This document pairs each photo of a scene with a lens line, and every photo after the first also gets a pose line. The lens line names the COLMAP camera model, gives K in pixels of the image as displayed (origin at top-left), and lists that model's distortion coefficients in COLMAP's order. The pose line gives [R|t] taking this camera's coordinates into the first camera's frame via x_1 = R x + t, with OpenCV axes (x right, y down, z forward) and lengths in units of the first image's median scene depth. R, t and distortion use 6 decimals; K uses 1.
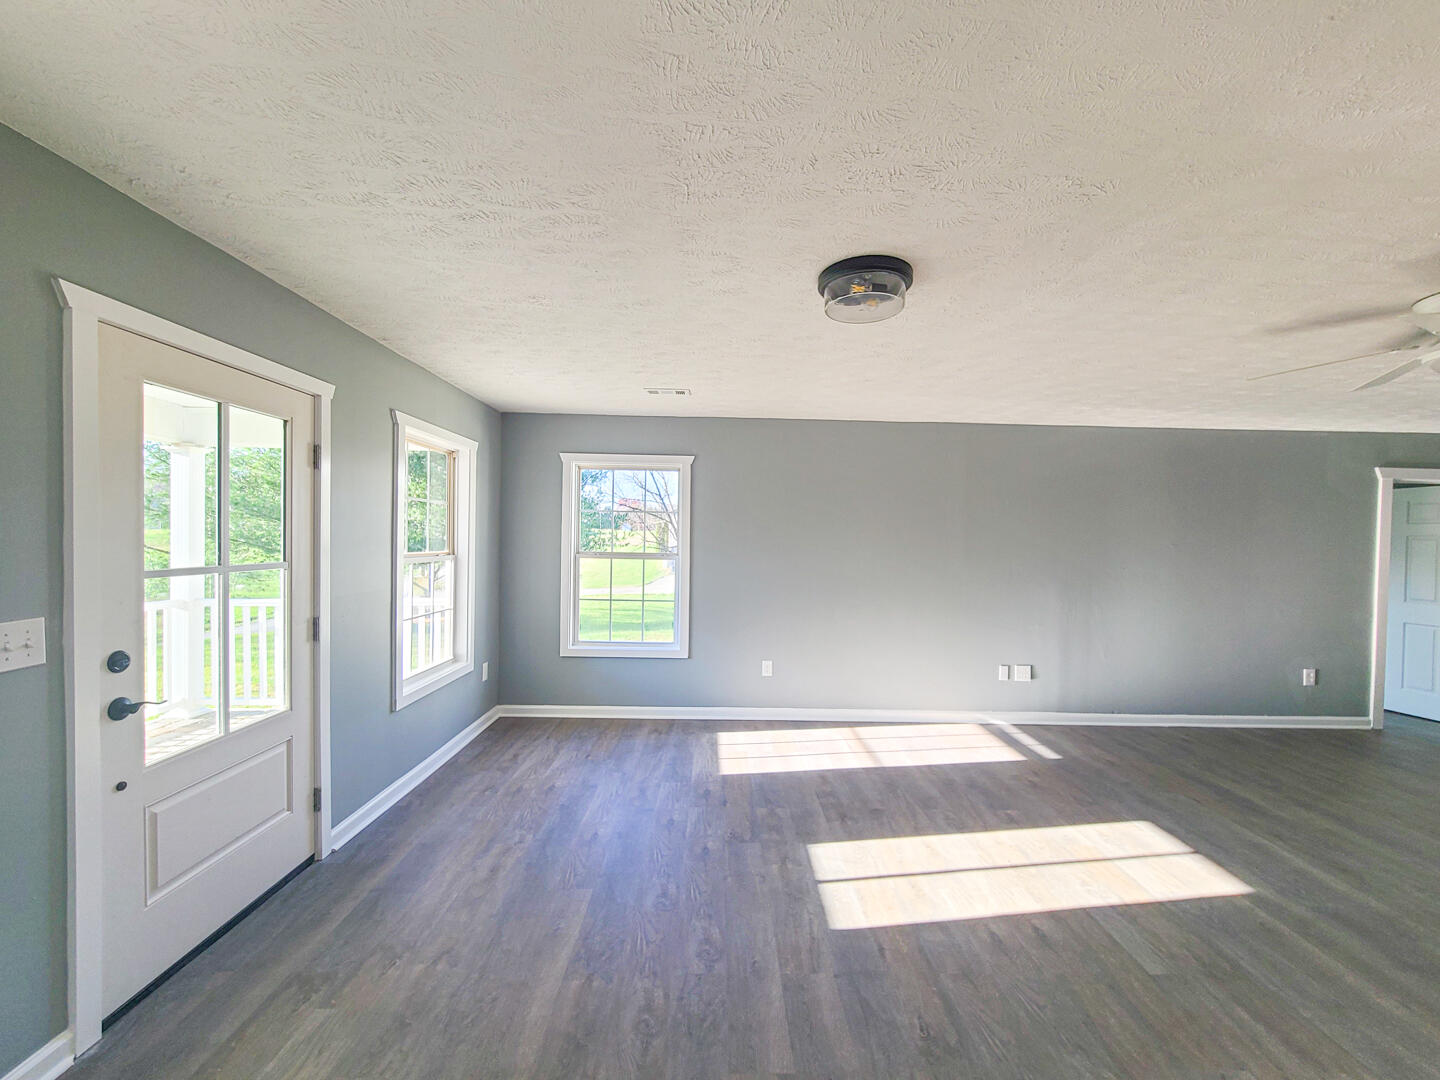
lens RADIAL K [[590.1, 0, 724.2], [0, 590.1, 545.7], [0, 0, 1]] dist [0.000718, -0.000130]
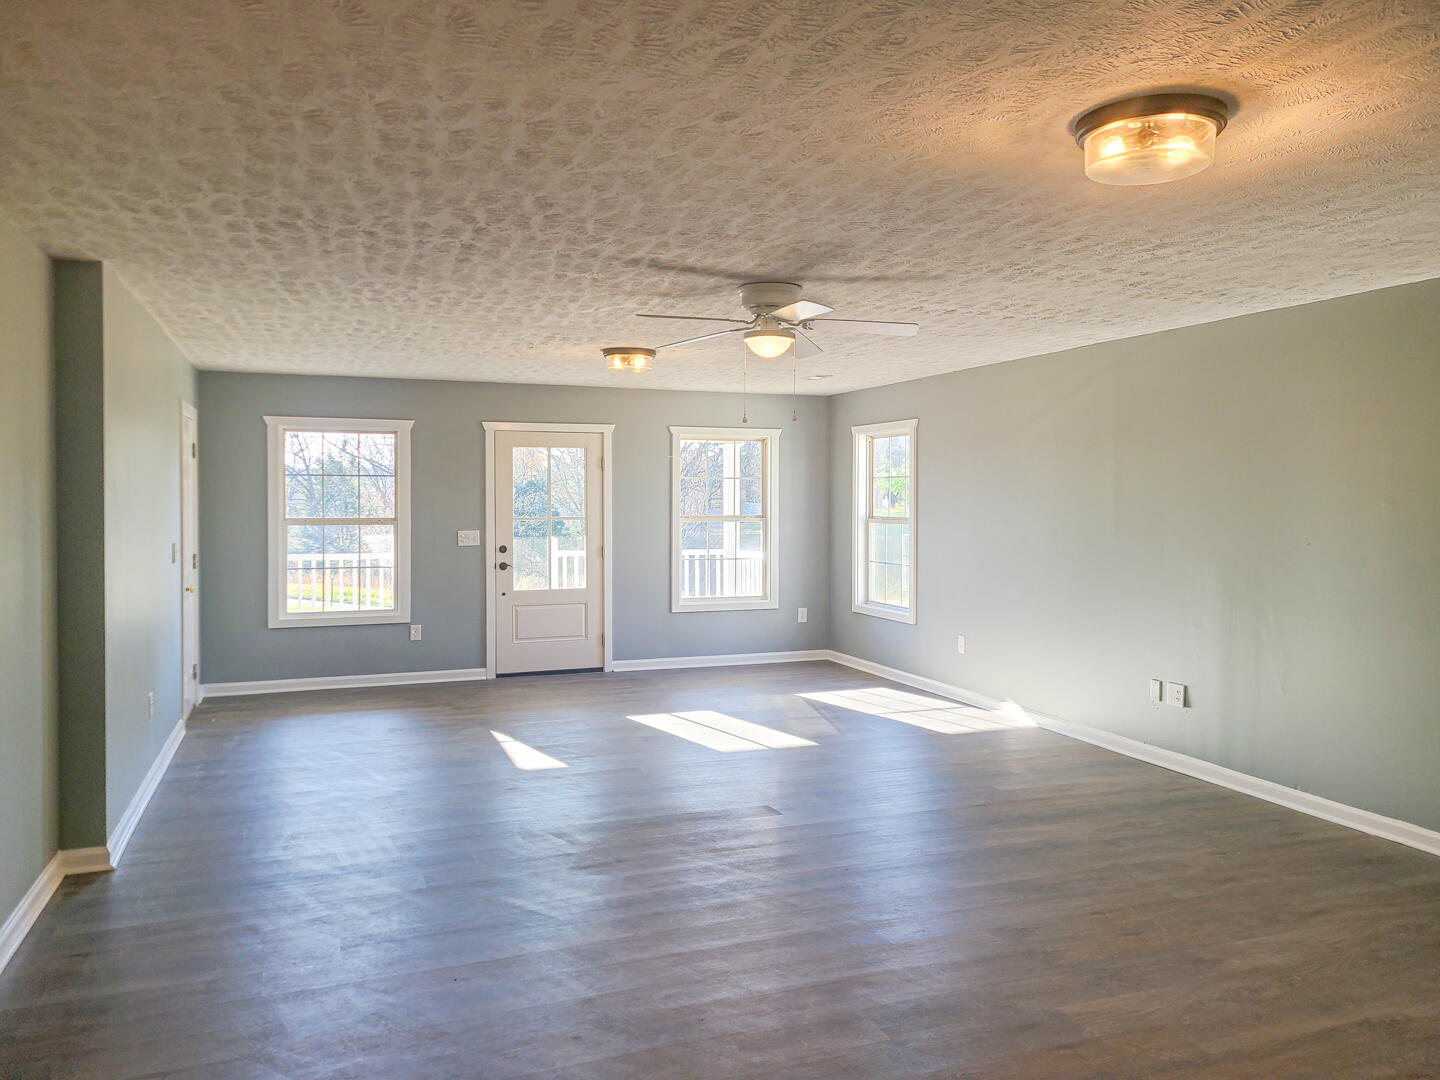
lens RADIAL K [[1078.6, 0, 722.9], [0, 1078.6, 532.2], [0, 0, 1]] dist [0.064983, -0.041877]
pose [[0.338268, 0.011981, -0.940973, 2.685474], [-0.008351, 0.999918, 0.009730, 0.037039], [0.941013, 0.004567, 0.338341, 0.161085]]
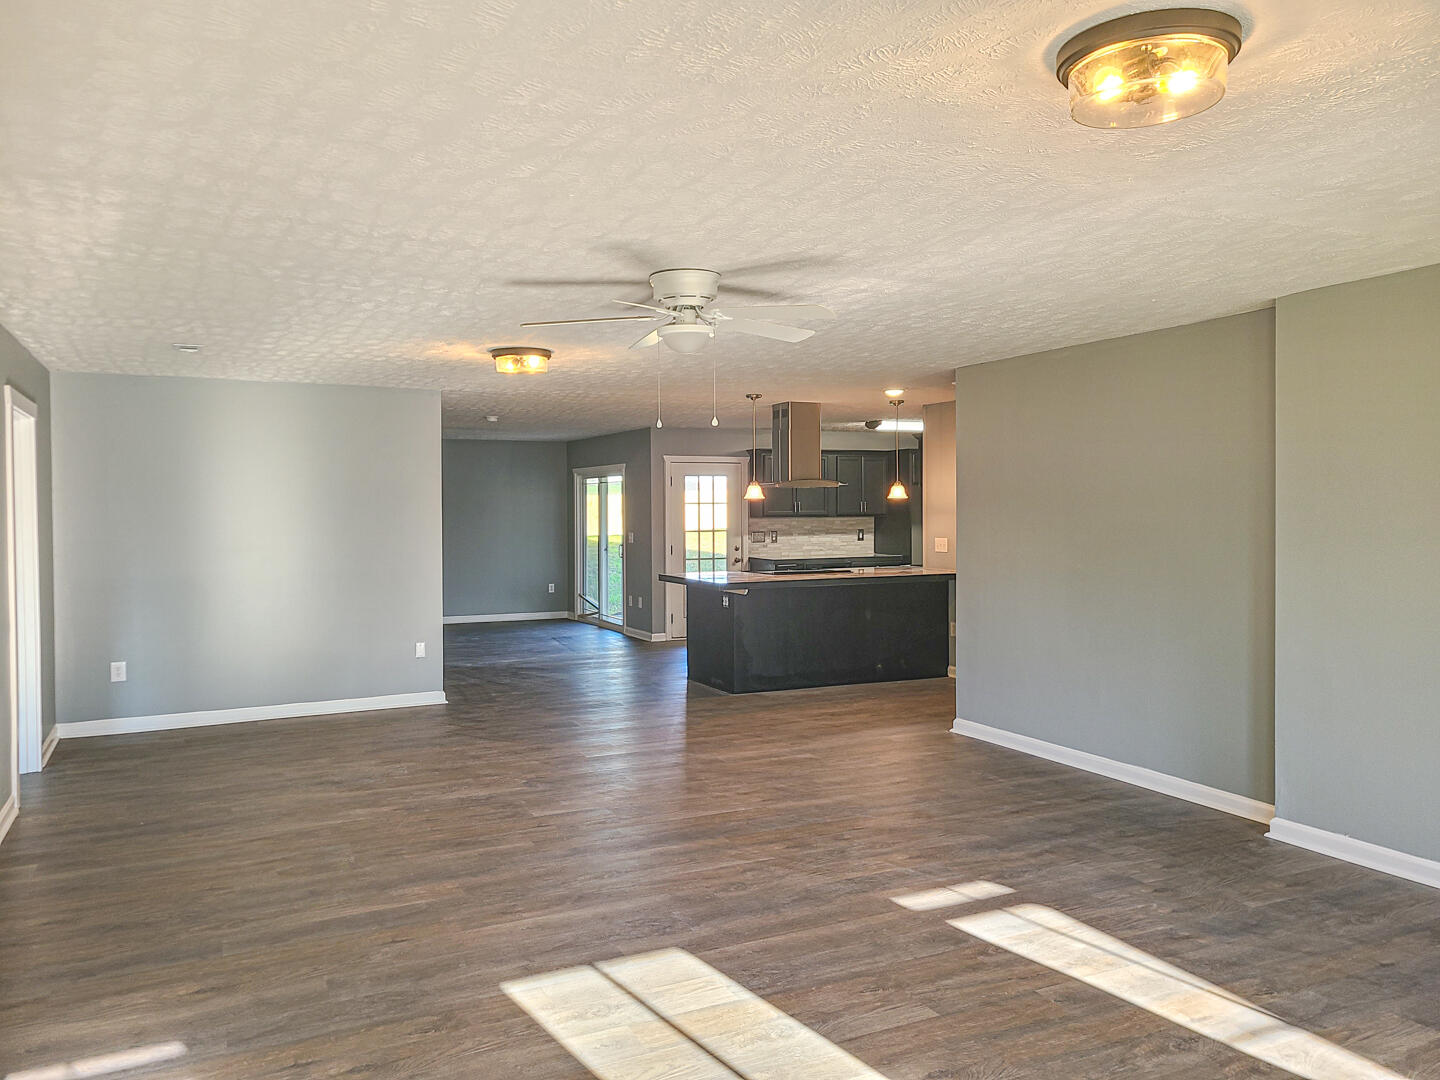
lens RADIAL K [[1078.6, 0, 722.9], [0, 1078.6, 532.2], [0, 0, 1]] dist [0.064983, -0.041877]
pose [[-0.428810, -0.033634, 0.902769, -0.416040], [0.012033, 0.999005, 0.042935, -0.033762], [-0.903315, 0.029274, -0.427978, 1.473863]]
